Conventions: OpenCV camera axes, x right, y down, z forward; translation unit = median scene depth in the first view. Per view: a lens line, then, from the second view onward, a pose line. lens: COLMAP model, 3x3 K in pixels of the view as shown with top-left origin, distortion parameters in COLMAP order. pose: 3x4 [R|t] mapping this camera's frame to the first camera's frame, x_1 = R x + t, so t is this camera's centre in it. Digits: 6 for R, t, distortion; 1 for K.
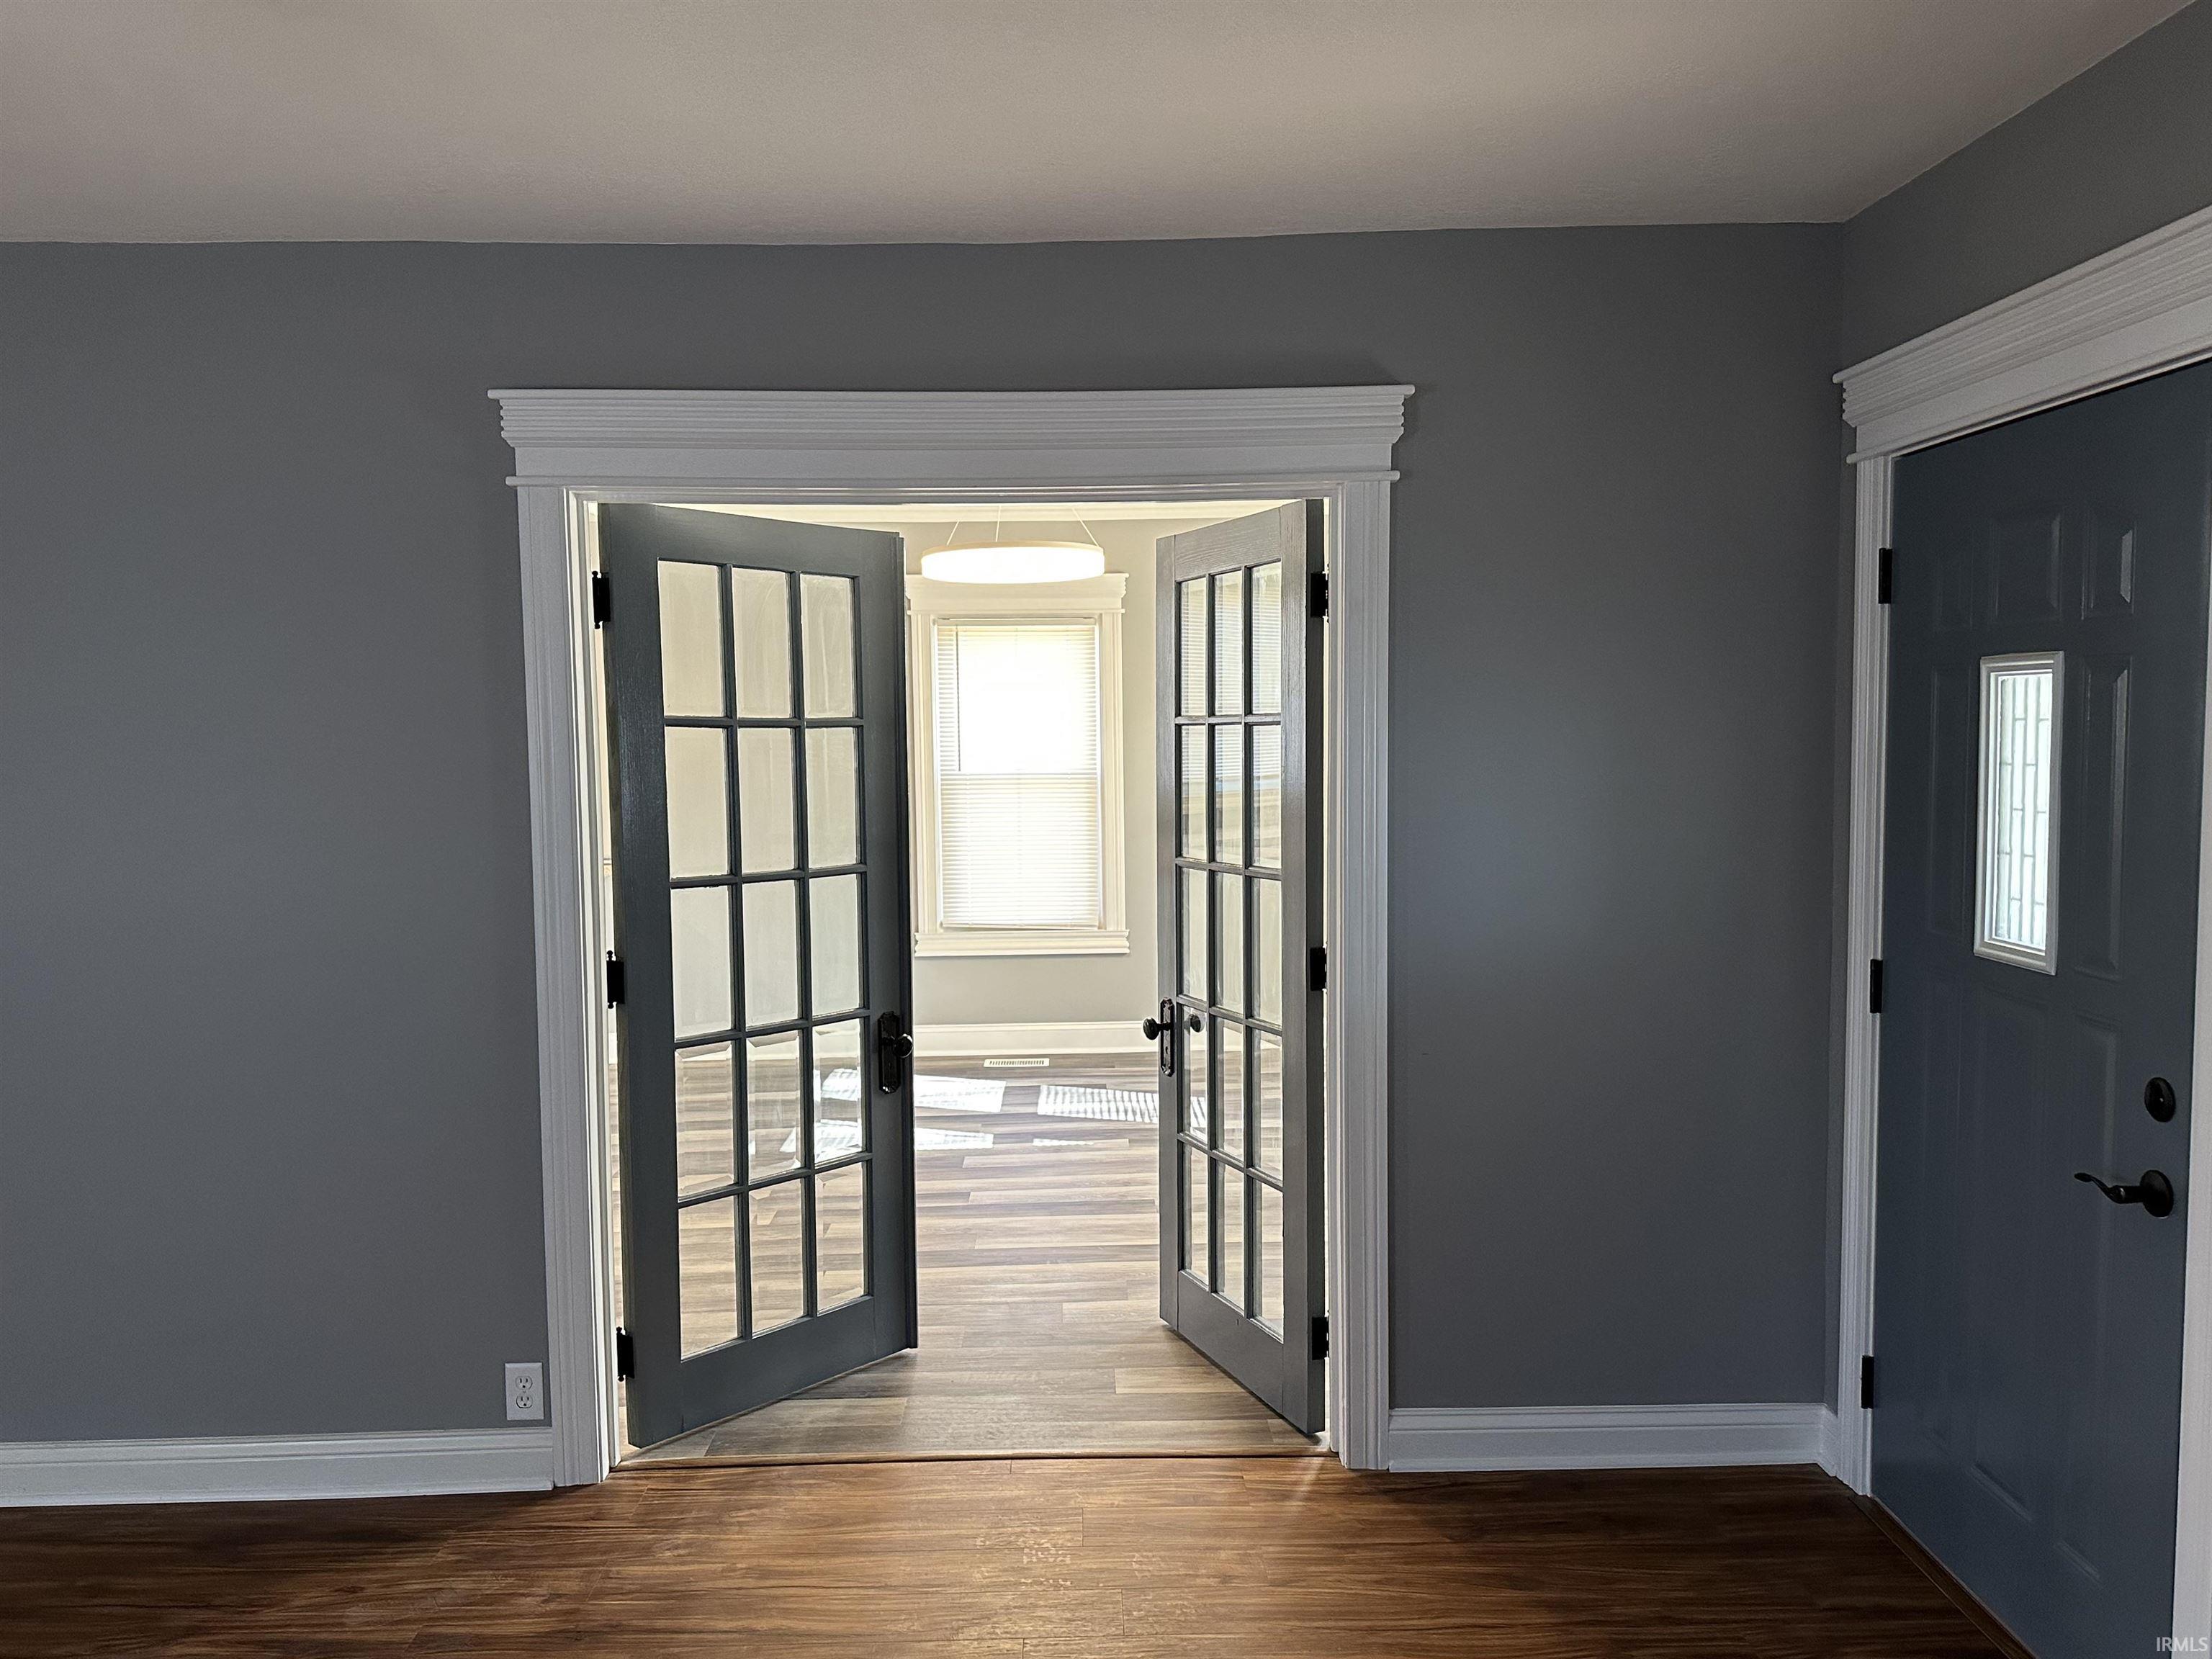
lens RADIAL K [[1681.6, 0, 1104.6], [0, 1681.6, 800.9], [0, 0, 1]] dist [-0.000993, -0.000909]
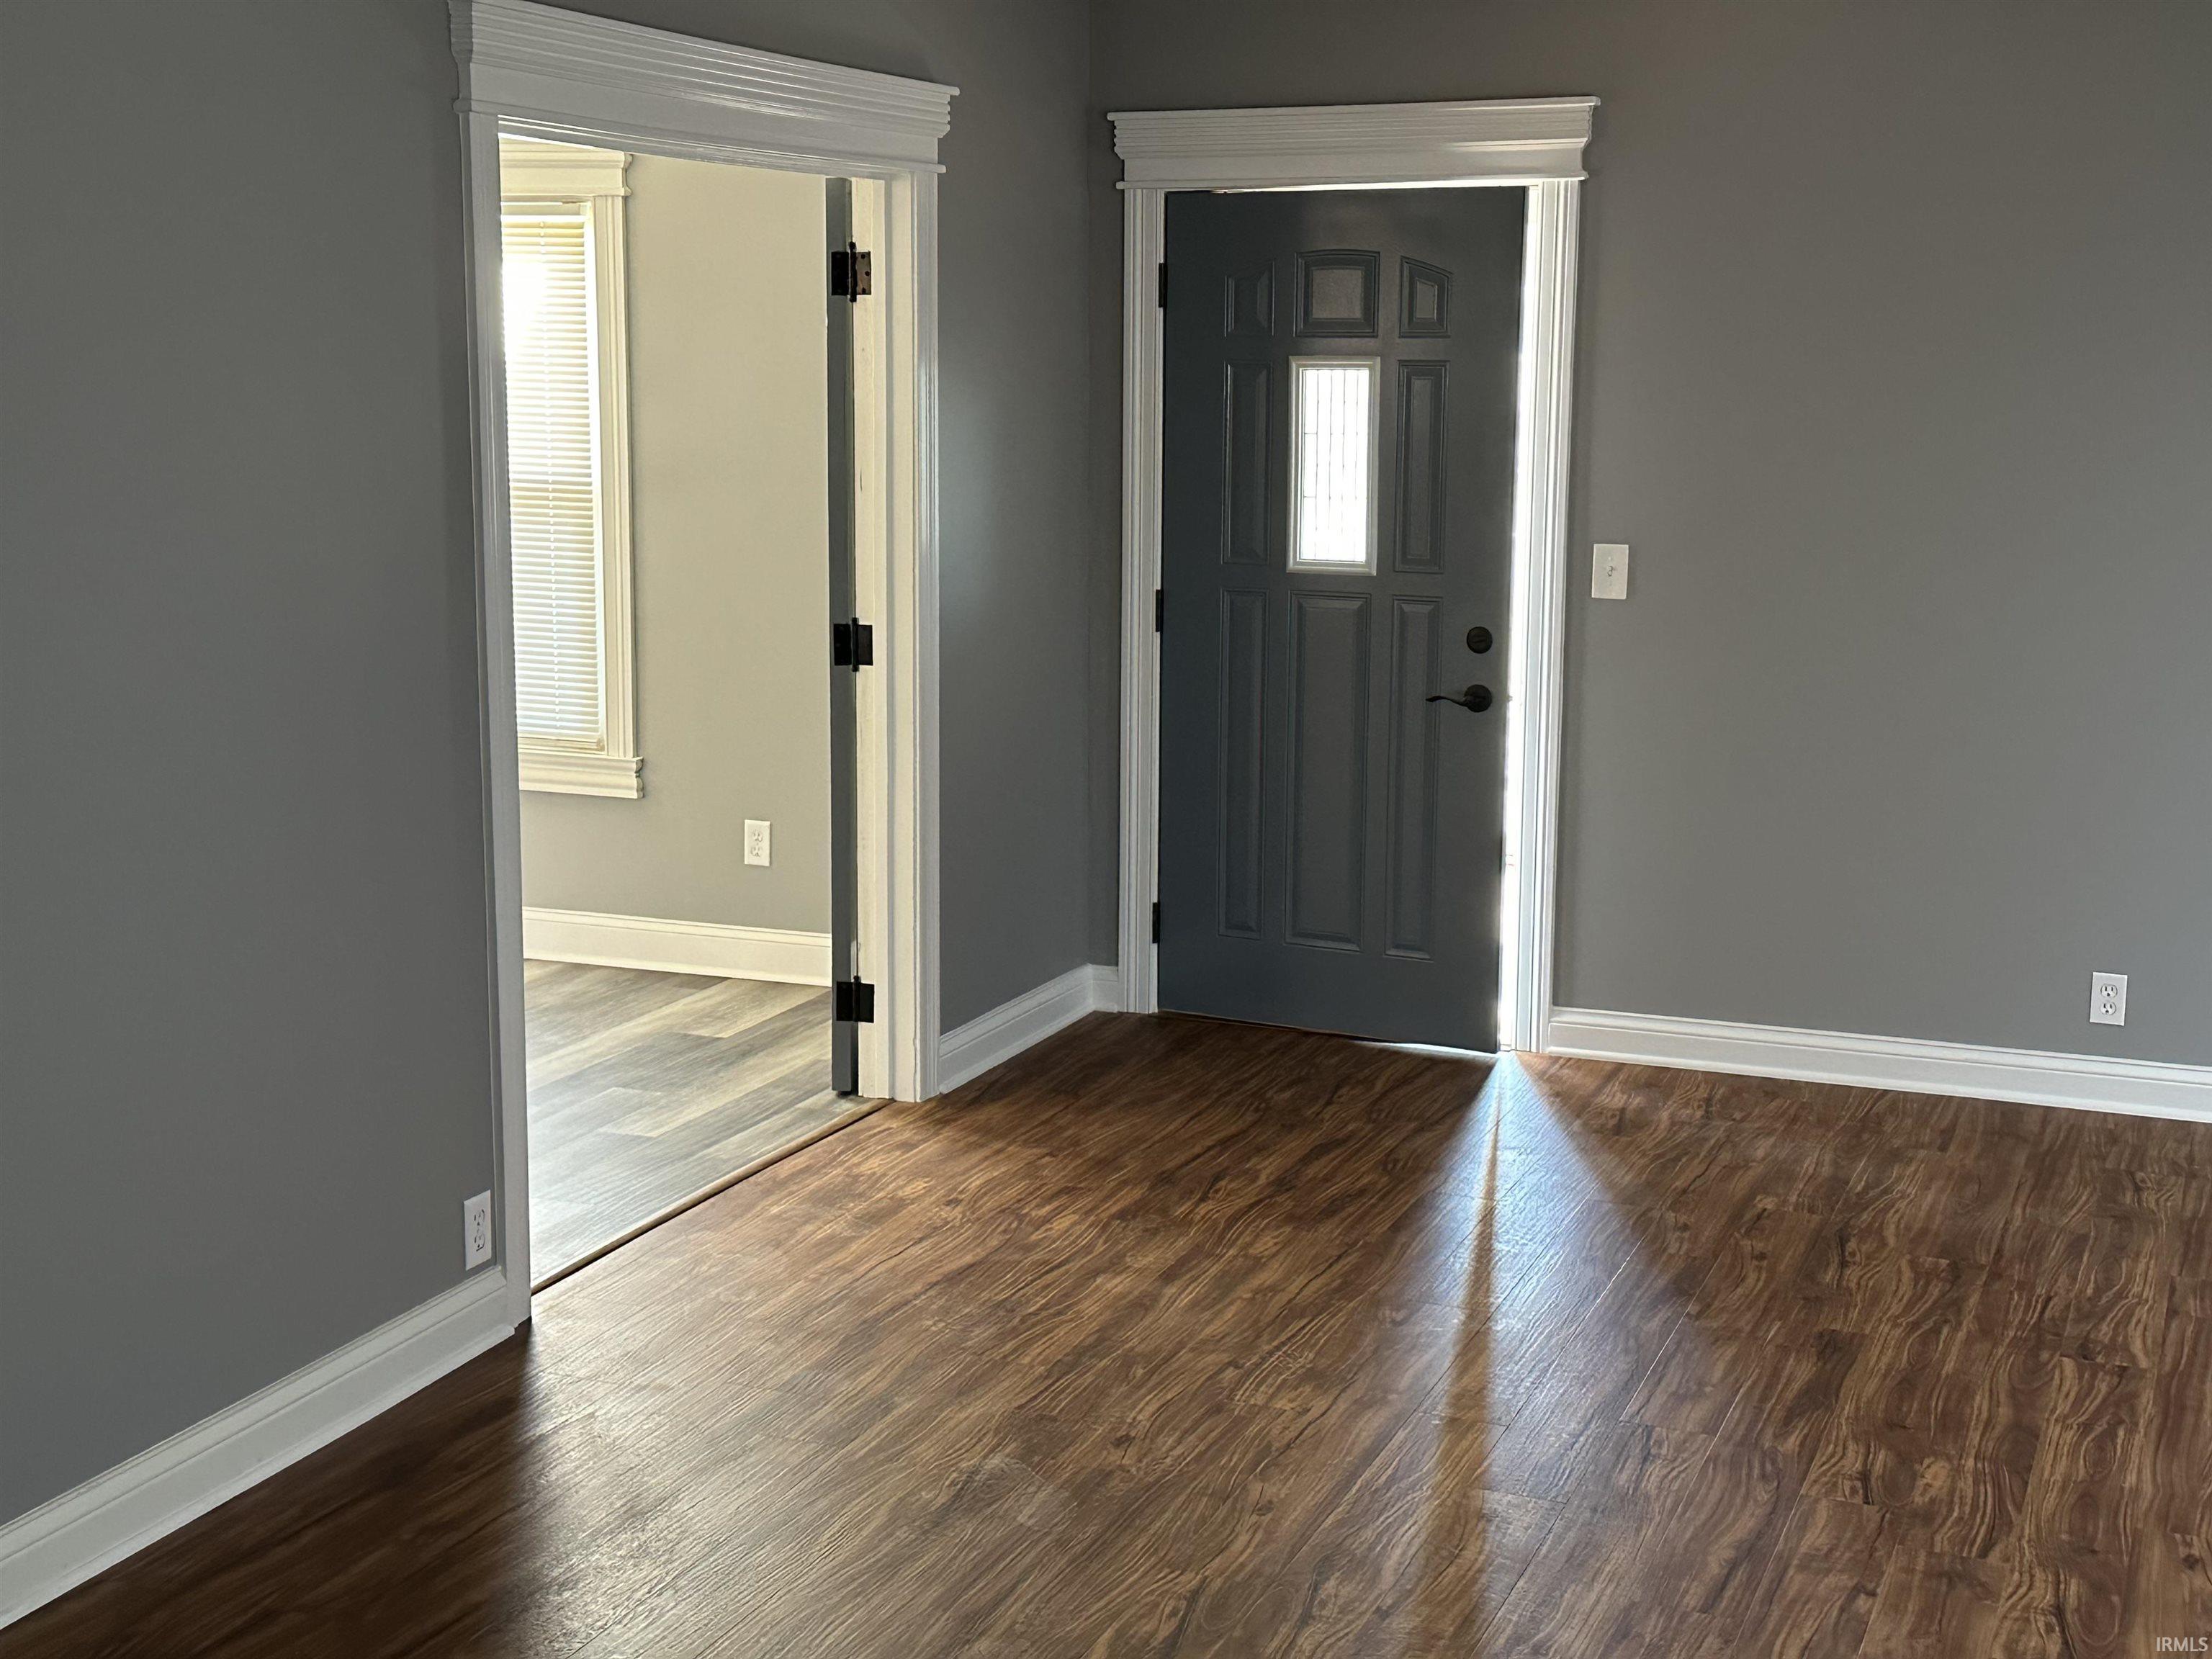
lens RADIAL K [[2882.7, 0, 1106.0], [0, 2882.7, 832.2], [0, 0, 1]] dist [-0.008048, -0.006238]
pose [[0.381413, -0.136059, 0.914337, -1.549142], [0.035846, 0.990542, 0.132446, -0.014634], [-0.923709, -0.017741, 0.382683, 0.196209]]
